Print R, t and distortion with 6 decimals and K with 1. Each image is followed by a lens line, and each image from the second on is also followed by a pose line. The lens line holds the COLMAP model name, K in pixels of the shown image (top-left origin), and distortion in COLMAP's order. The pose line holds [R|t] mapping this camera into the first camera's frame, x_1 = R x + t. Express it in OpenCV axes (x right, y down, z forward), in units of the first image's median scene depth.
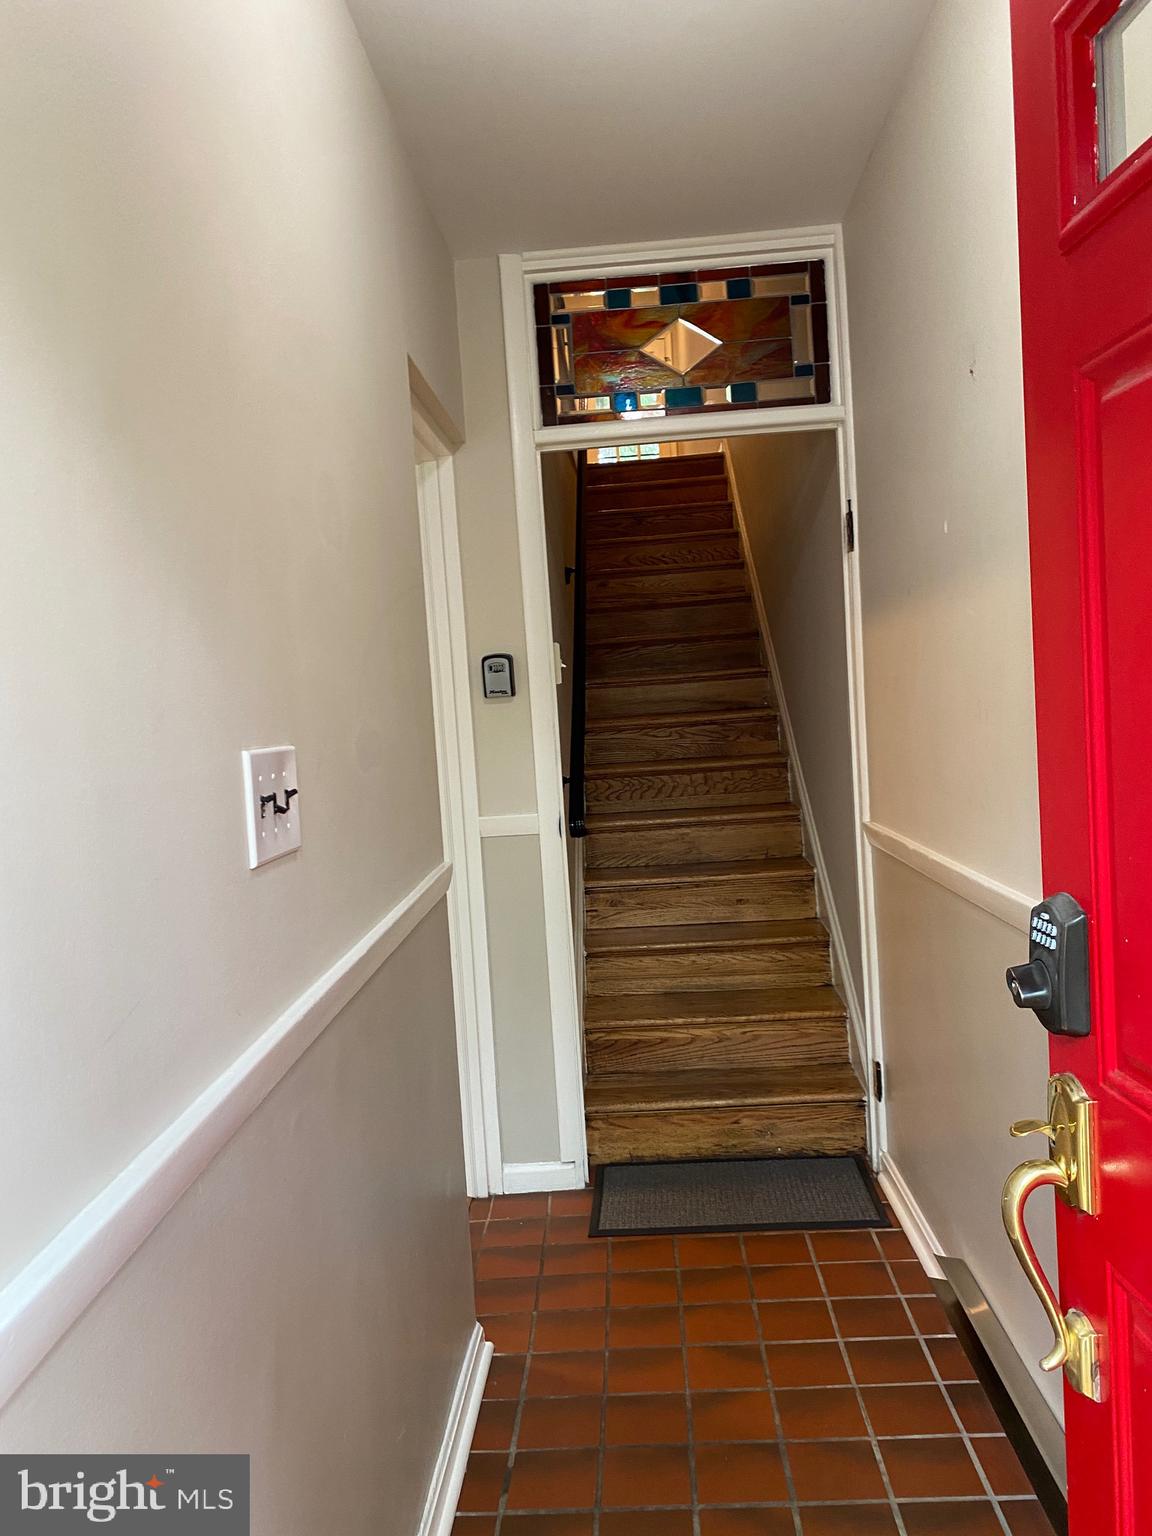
lens RADIAL K [[1170.8, 0, 579.0], [0, 1170.8, 770.8], [0, 0, 1]] dist [0.030464, -0.007651]
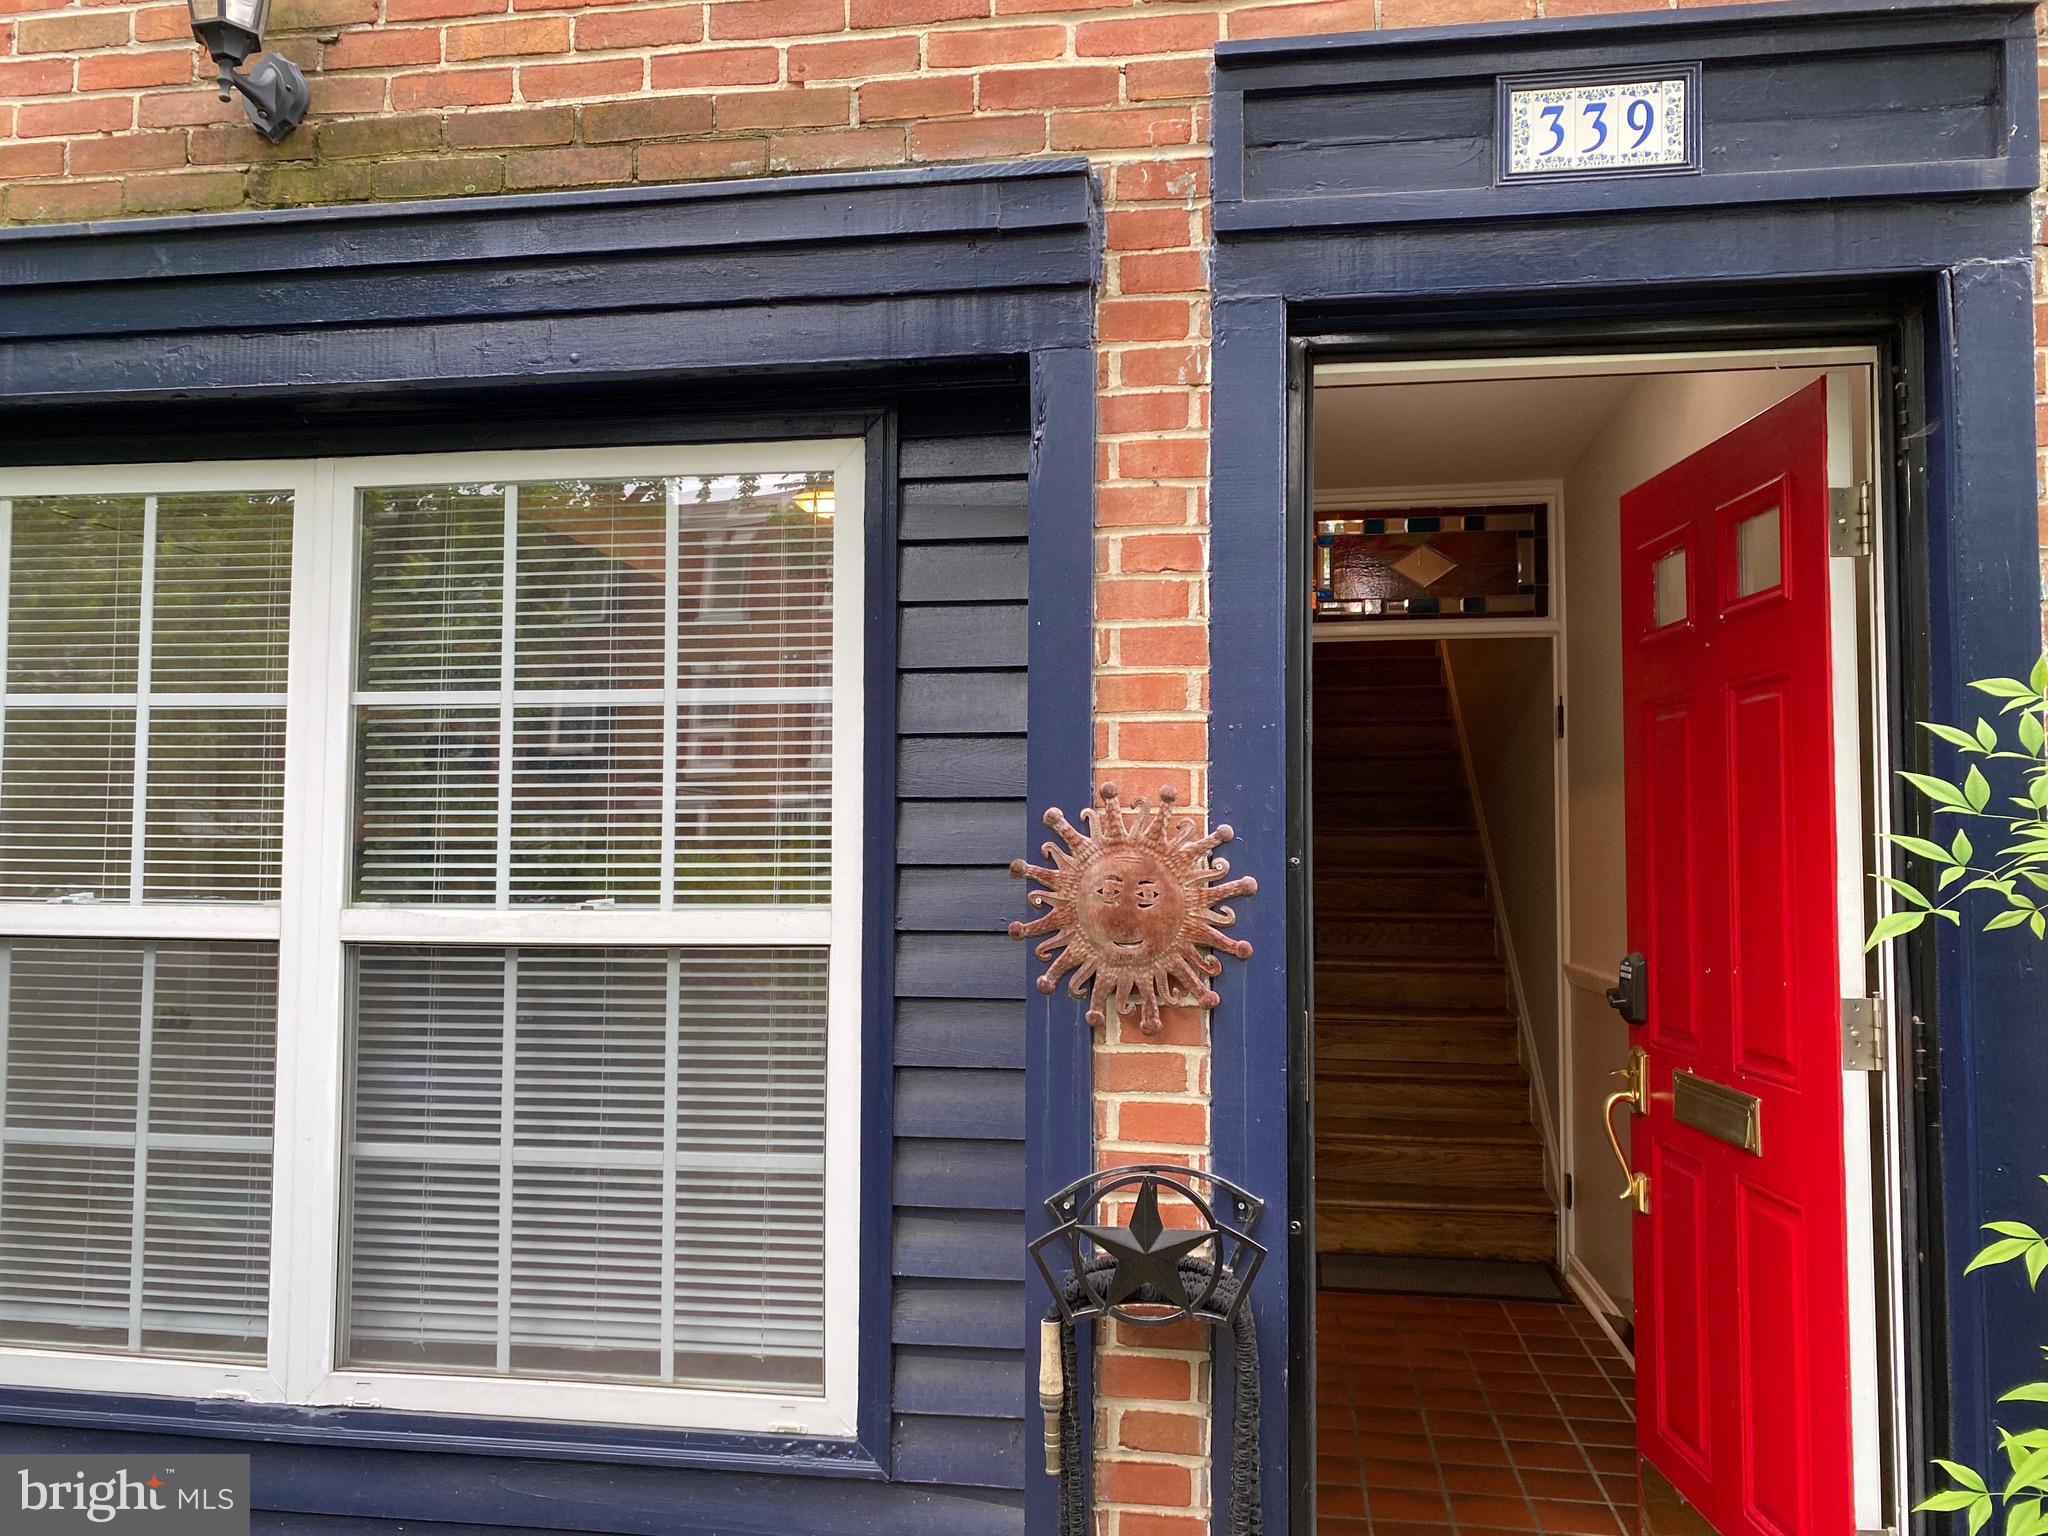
lens RADIAL K [[1561.1, 0, 1014.1], [0, 1561.1, 754.3], [0, 0, 1]] dist [0.030464, -0.007651]
pose [[0.991299, 0.063903, -0.115078, -0.134889], [-0.076704, 0.990913, -0.110492, 0.049133], [0.106972, 0.118357, 0.987192, -0.628885]]
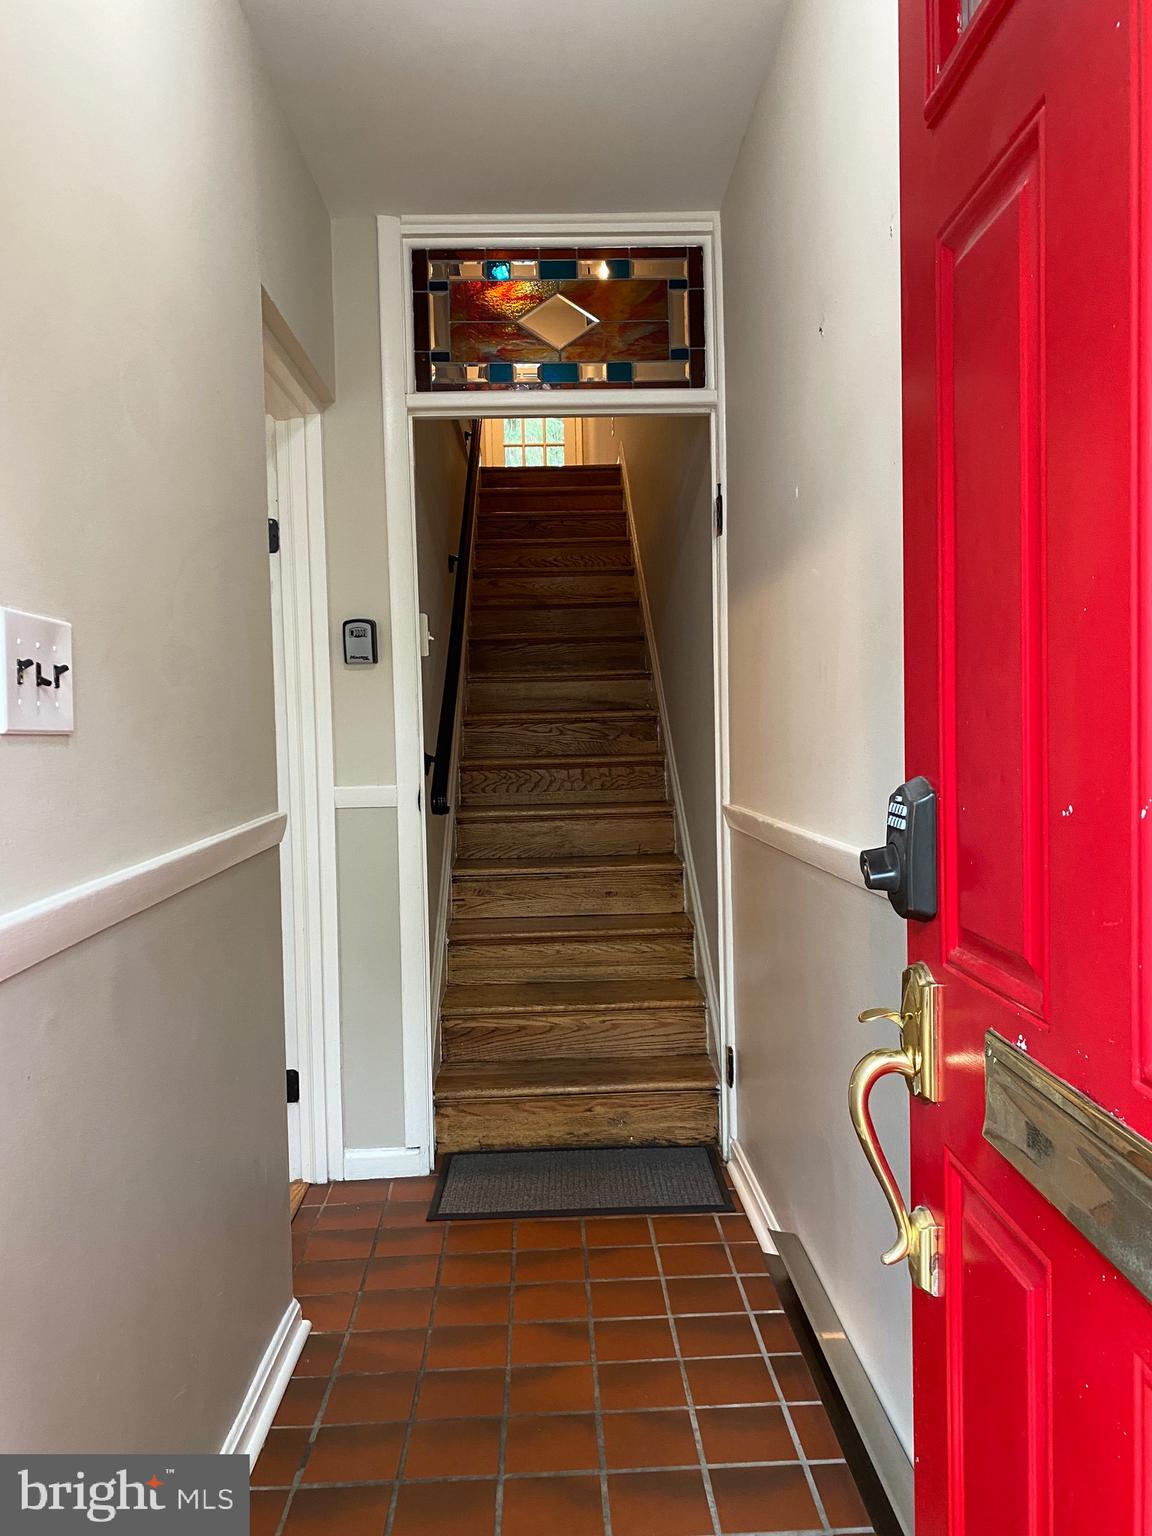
lens RADIAL K [[1171.9, 0, 583.3], [0, 1171.9, 765.1], [0, 0, 1]] dist [0.048989, -0.049642]
pose [[0.995860, 0.038552, 0.082317, 0.038685], [-0.035955, 0.998815, -0.032800, 0.045802], [-0.083484, 0.029705, 0.996066, 0.012659]]
